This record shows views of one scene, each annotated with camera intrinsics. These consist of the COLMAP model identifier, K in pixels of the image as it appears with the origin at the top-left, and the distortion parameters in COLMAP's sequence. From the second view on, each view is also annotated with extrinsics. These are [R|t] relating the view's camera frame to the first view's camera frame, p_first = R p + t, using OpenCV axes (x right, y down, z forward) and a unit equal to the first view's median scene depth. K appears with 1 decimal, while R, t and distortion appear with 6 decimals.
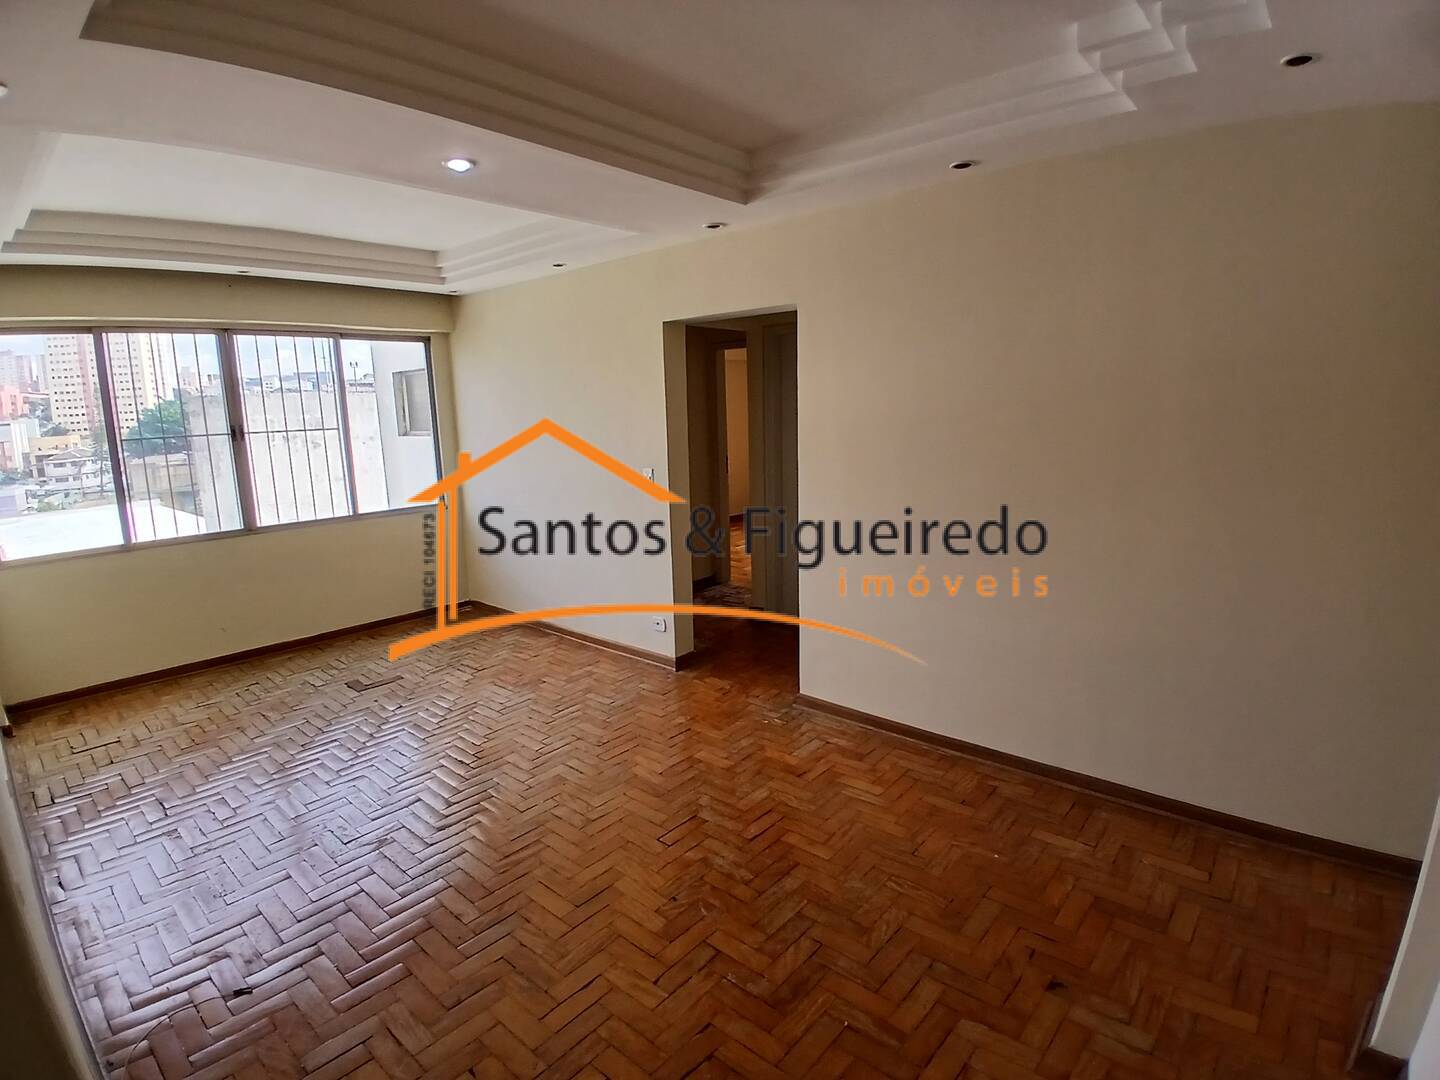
lens RADIAL K [[724.9, 0, 717.5], [0, 724.9, 542.8], [0, 0, 1]] dist [0.000607, -0.040148]
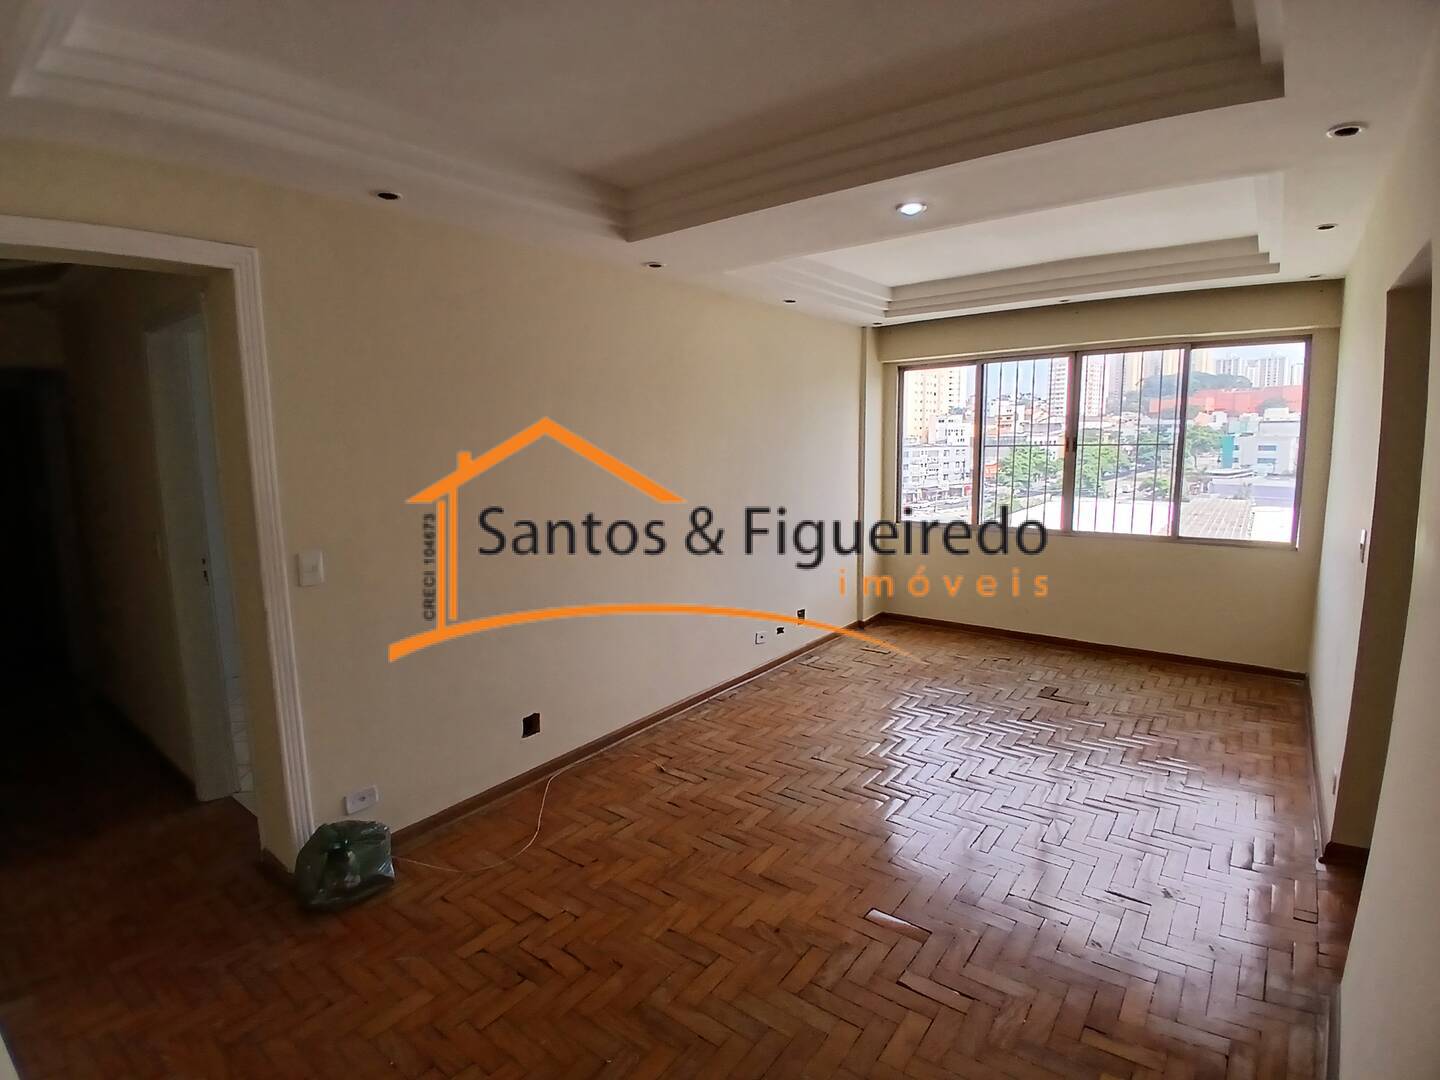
lens RADIAL K [[724.9, 0, 717.5], [0, 724.9, 542.8], [0, 0, 1]] dist [0.000607, -0.040148]
pose [[0.072952, 0.171377, -0.982501, 0.441401], [-0.168983, 0.973006, 0.157173, -0.092537], [0.982915, 0.154560, 0.099942, 0.393211]]
